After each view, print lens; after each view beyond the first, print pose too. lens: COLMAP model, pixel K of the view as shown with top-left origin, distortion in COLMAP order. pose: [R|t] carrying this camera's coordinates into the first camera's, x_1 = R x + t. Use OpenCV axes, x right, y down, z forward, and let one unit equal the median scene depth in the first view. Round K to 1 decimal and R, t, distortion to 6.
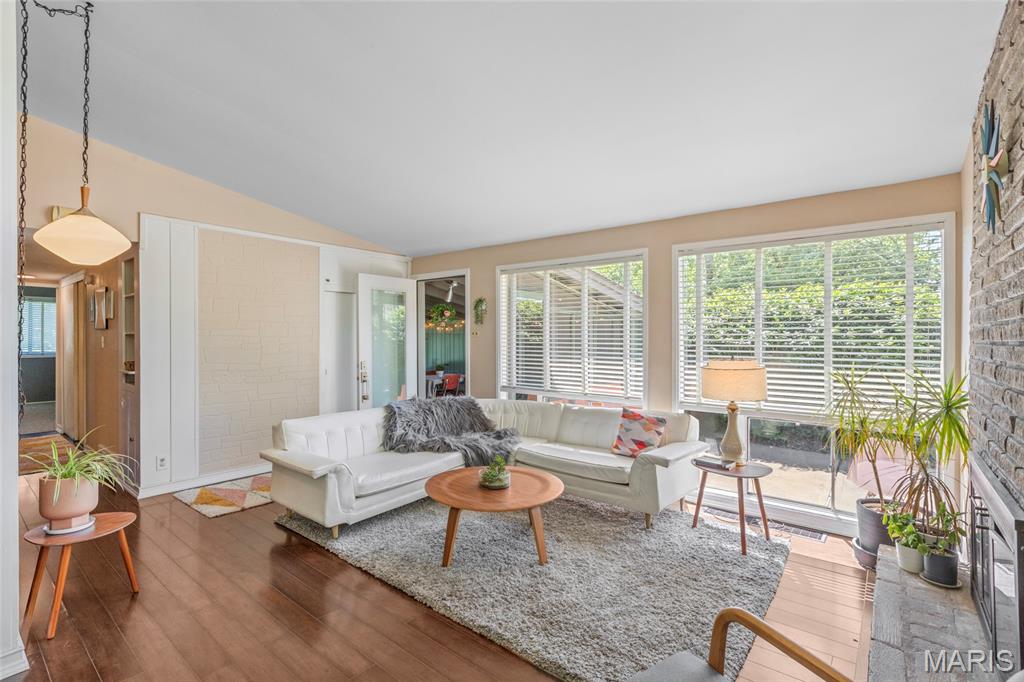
lens RADIAL K [[481.5, 0, 511.0], [0, 481.5, 338.4], [0, 0, 1]] dist [0.001100, -0.001628]
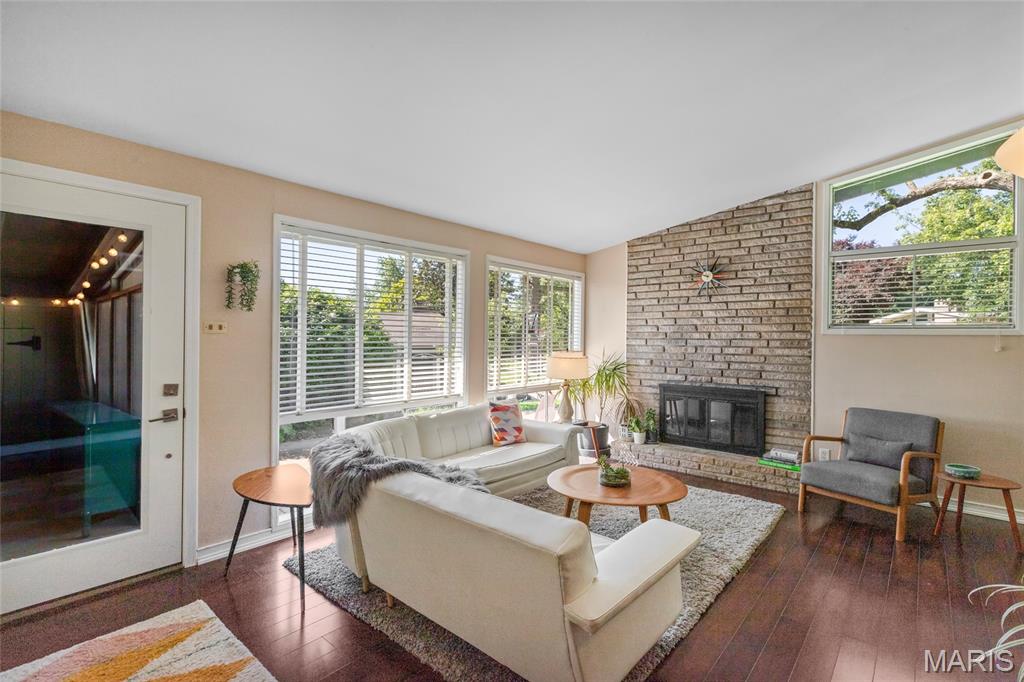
lens RADIAL K [[481.5, 0, 513.9], [0, 481.5, 338.7], [0, 0, 1]] dist [0.001100, -0.001628]
pose [[0.038666, -0.004406, 0.999242, -0.821775], [-0.007147, 0.999963, 0.004686, -0.001118], [-0.999227, -0.007323, 0.038633, 0.914714]]
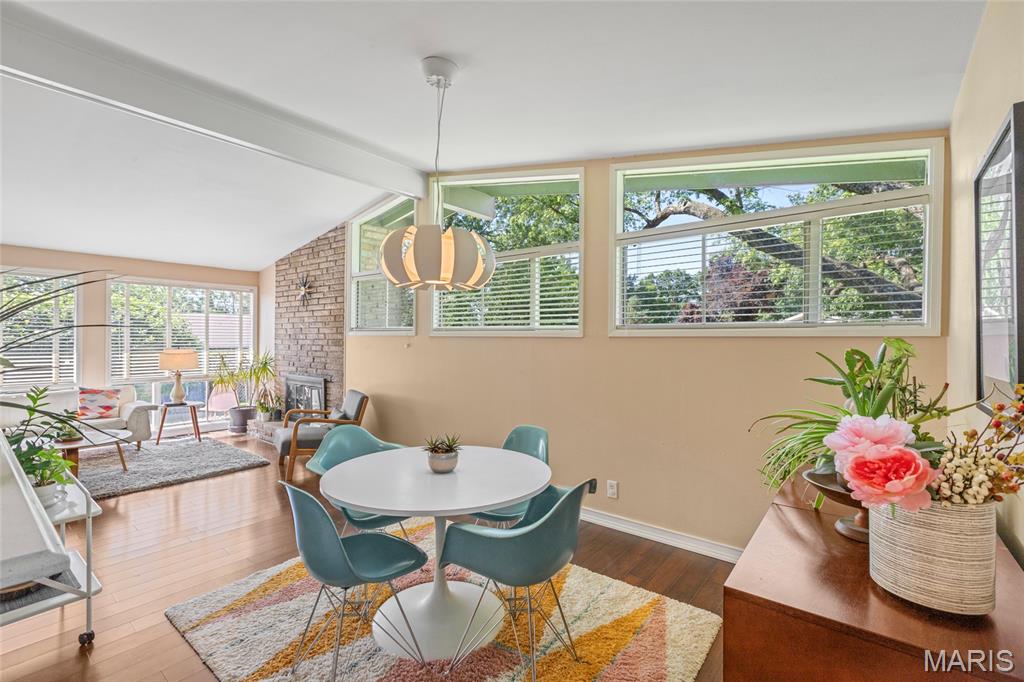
lens RADIAL K [[452.9, 0, 512.1], [0, 452.9, 339.6], [0, 0, 1]] dist [0.004019, -0.000947]
pose [[0.011574, -0.008104, 0.999900, -1.072008], [-0.005879, 0.999949, 0.008172, -0.012482], [-0.999916, -0.005973, 0.011526, -0.266736]]
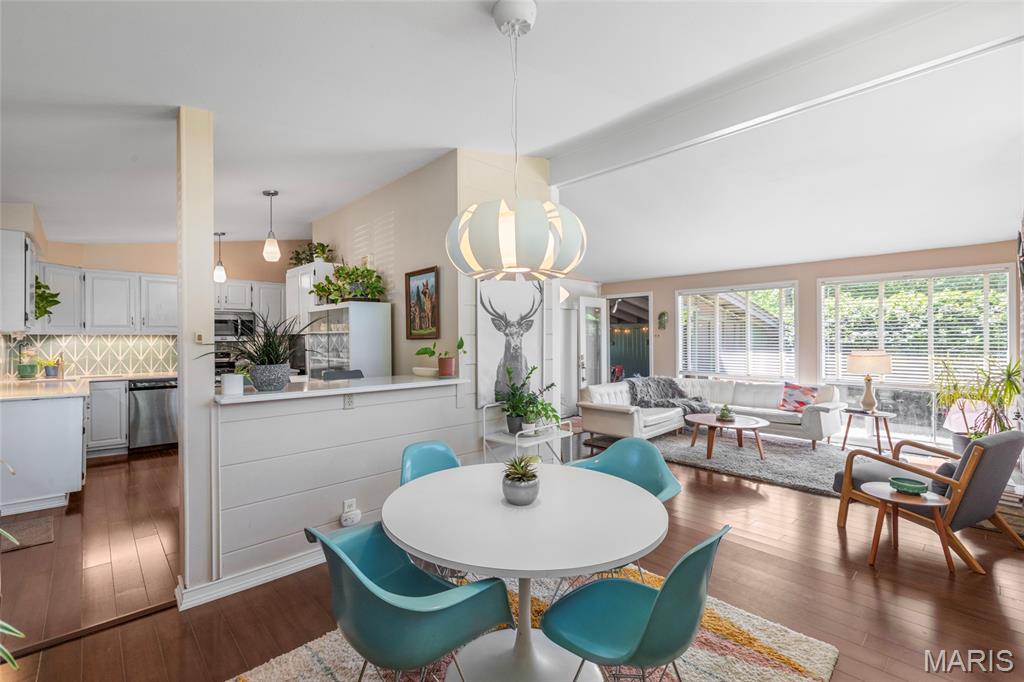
lens RADIAL K [[452.9, 0, 512.8], [0, 452.9, 338.3], [0, 0, 1]] dist [0.004019, -0.000947]
pose [[0.990875, -0.006692, -0.134614, -0.461539], [0.006504, 0.999977, -0.001834, -0.003481], [0.134624, 0.000942, 0.990896, -0.614596]]
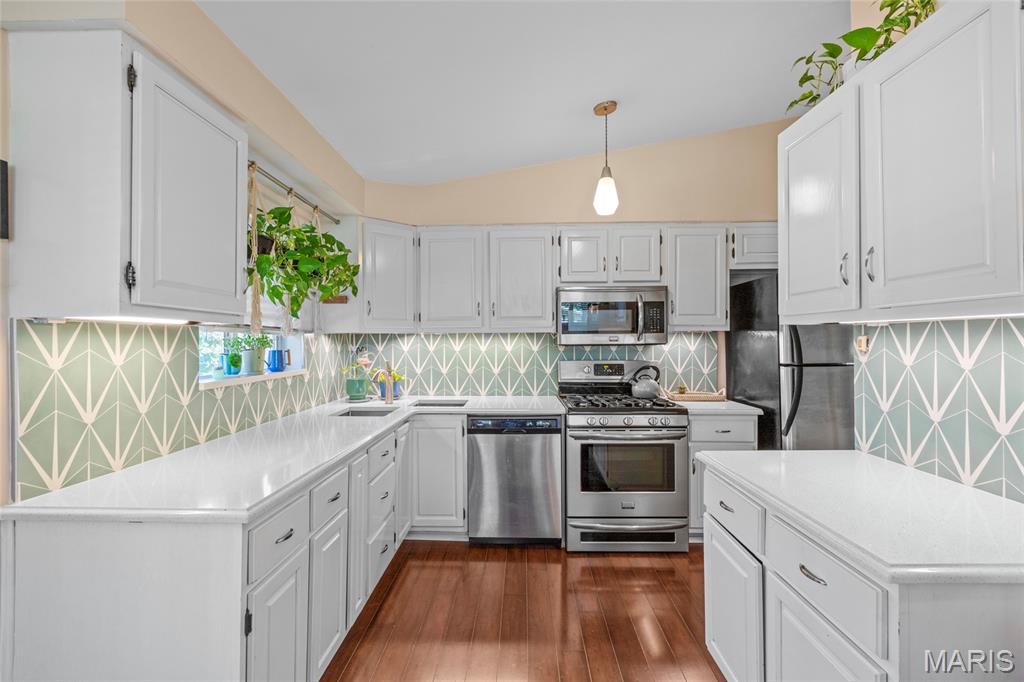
lens RADIAL K [[452.9, 0, 510.0], [0, 452.9, 339.7], [0, 0, 1]] dist [0.004019, -0.000947]
pose [[0.606815, -0.008455, -0.794798, -1.135008], [0.006827, 0.999962, -0.005424, -0.006963], [0.794814, -0.002135, 0.606850, 0.171092]]
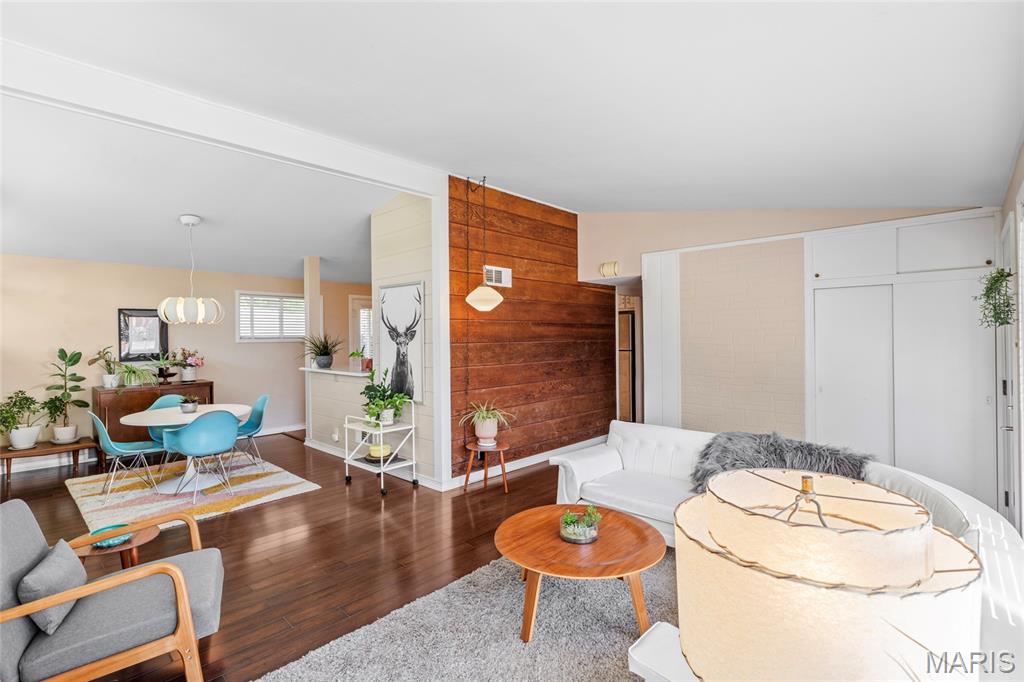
lens RADIAL K [[481.5, 0, 513.6], [0, 481.5, 339.1], [0, 0, 1]] dist [0.001100, -0.001628]
pose [[-0.086477, 0.006328, -0.996234, 0.633085], [0.006337, 0.999963, 0.005802, -0.030228], [0.996234, -0.005811, -0.086514, 0.767210]]
